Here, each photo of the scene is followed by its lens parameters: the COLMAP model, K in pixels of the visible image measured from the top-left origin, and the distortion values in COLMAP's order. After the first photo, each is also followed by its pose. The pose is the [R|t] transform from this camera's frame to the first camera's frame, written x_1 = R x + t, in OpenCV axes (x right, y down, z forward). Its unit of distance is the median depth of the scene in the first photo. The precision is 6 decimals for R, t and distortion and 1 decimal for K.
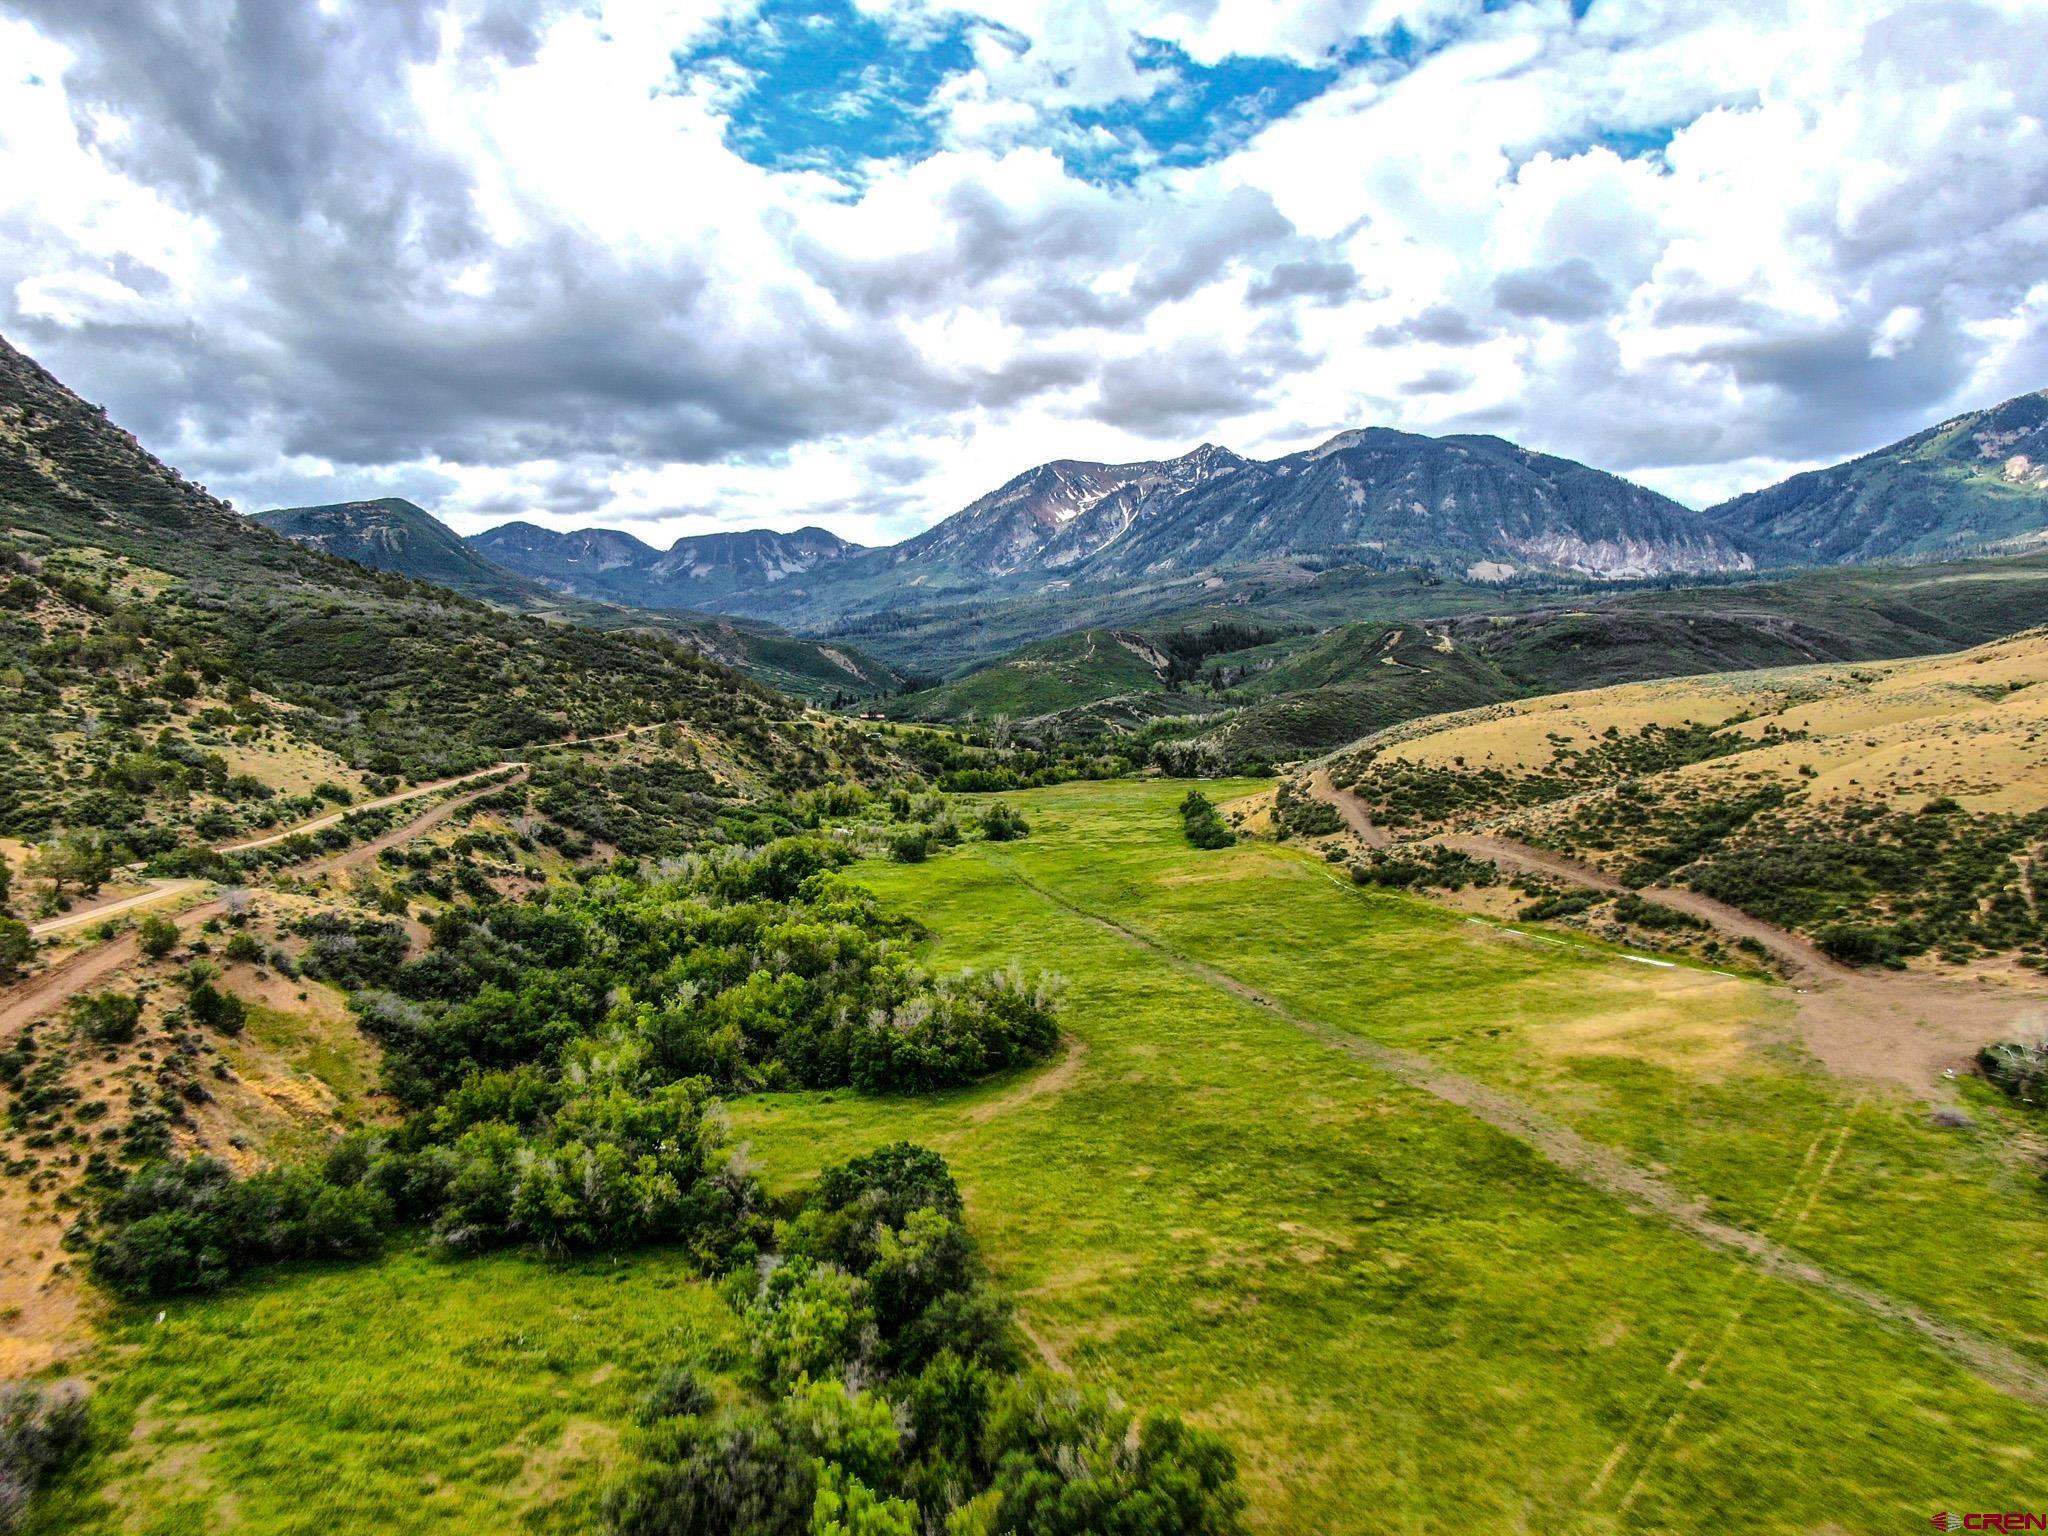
lens RADIAL K [[1463.8, 0, 1032.6], [0, 1463.8, 766.1], [0, 0, 1]] dist [-0.027147, 0.013324]
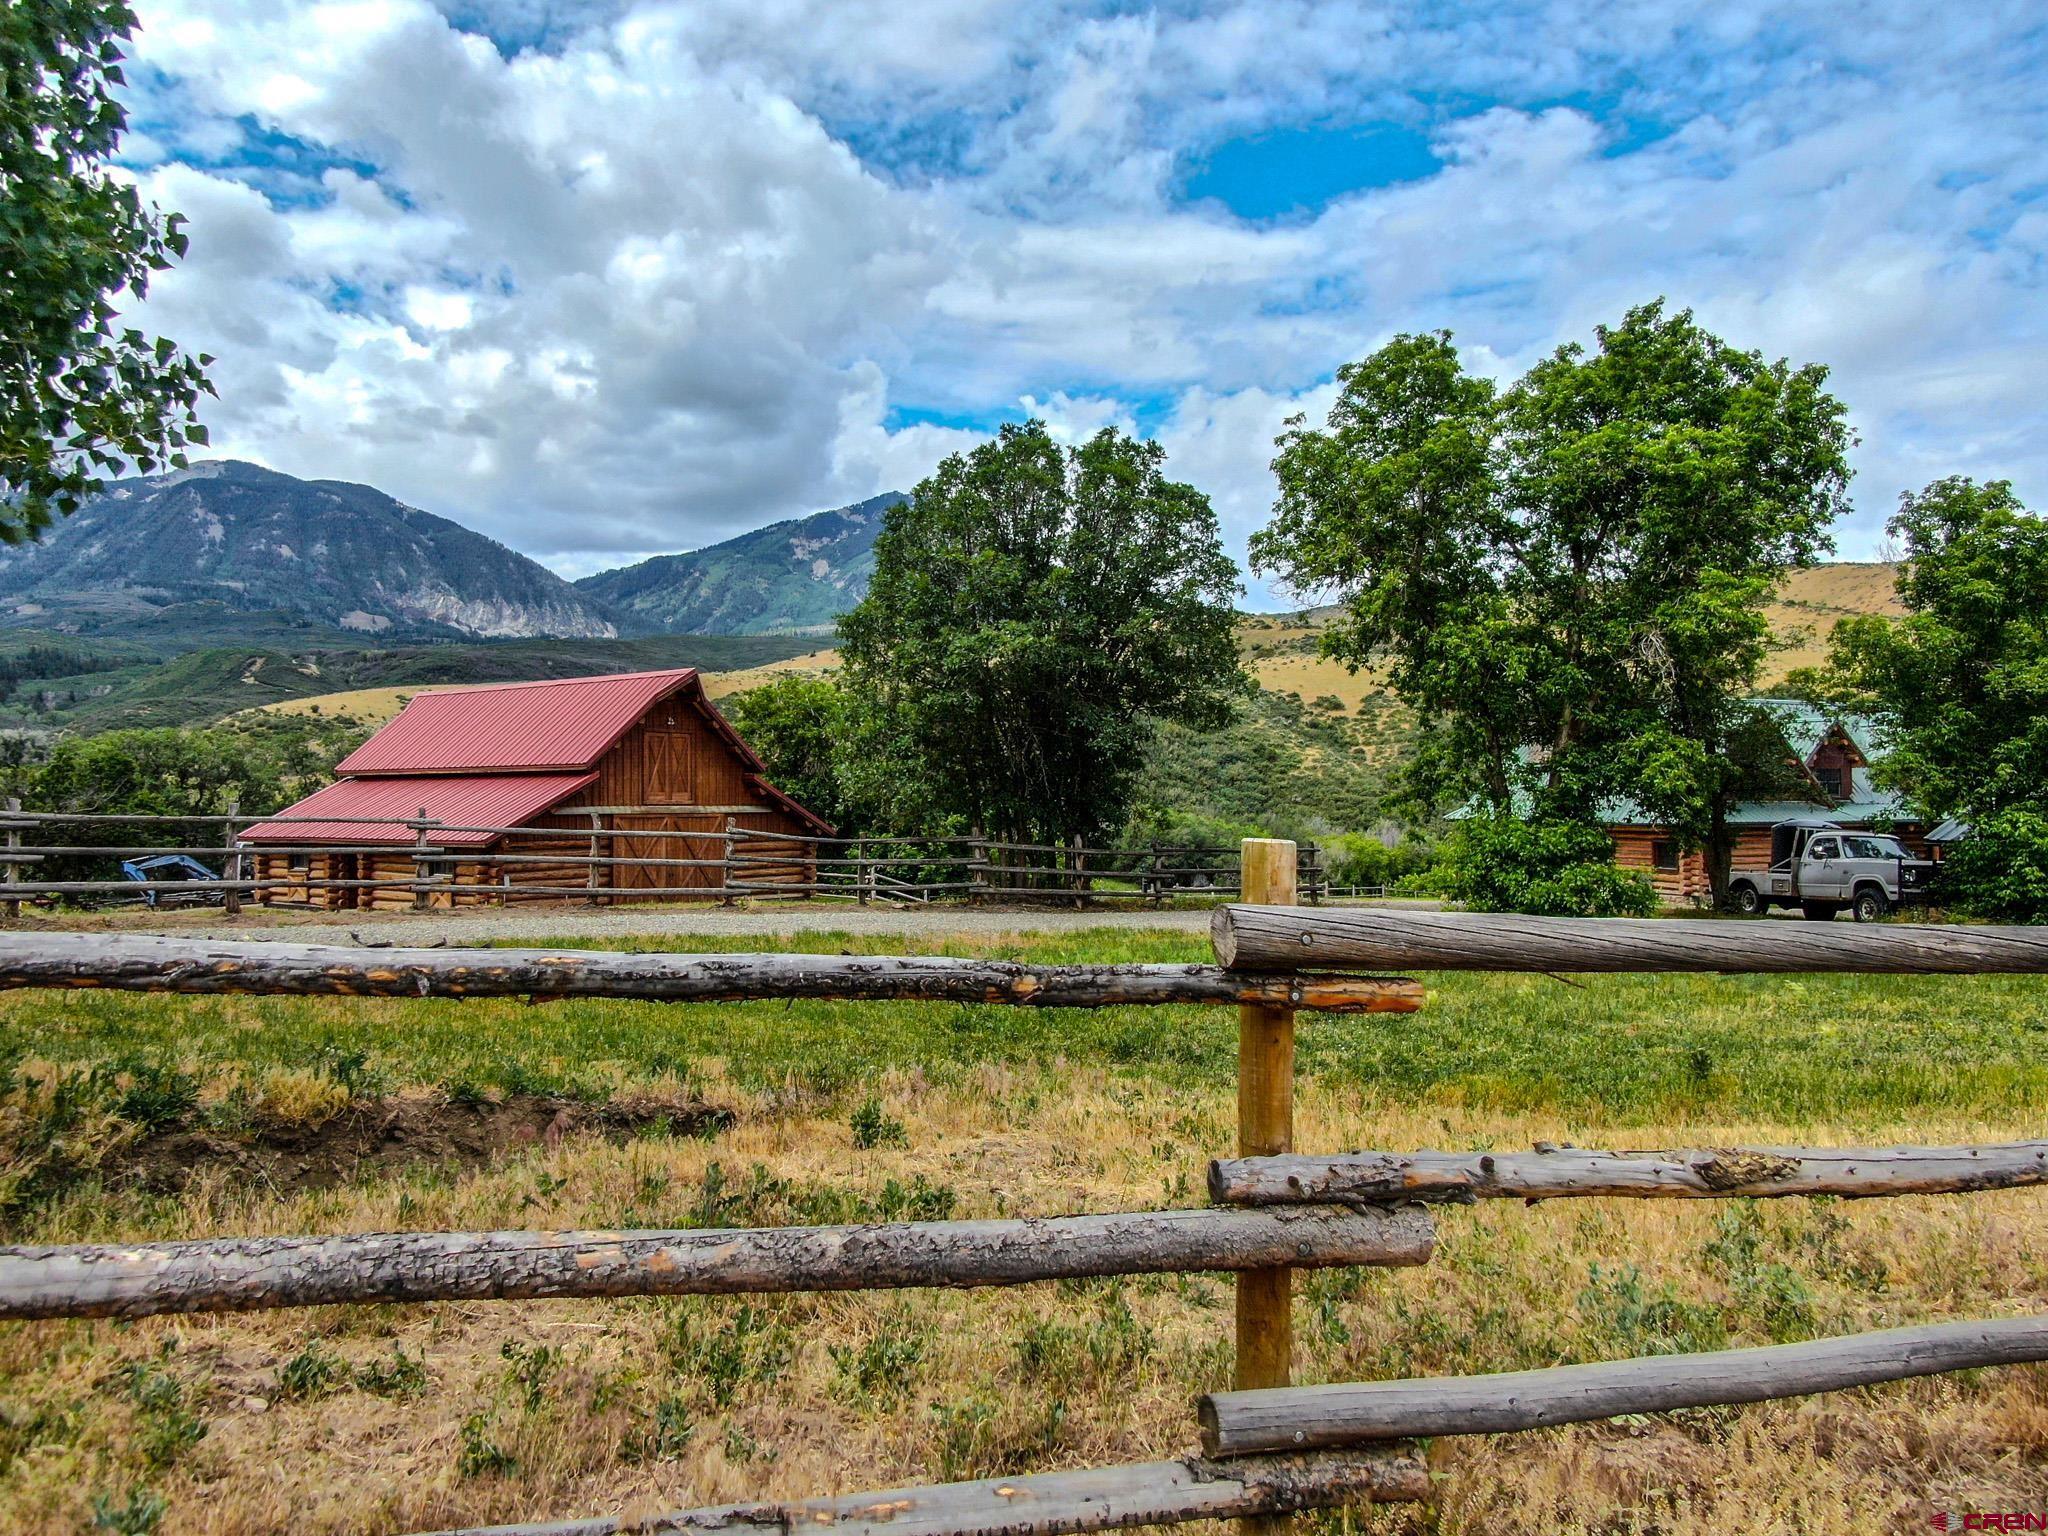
lens RADIAL K [[1463.8, 0, 1025.6], [0, 1463.8, 772.4], [0, 0, 1]] dist [-0.027147, 0.013324]
pose [[0.746388, 0.009725, 0.665440, -0.025488], [0.017683, 0.999250, -0.034437, 0.051741], [-0.665276, 0.037470, 0.745657, -0.112964]]
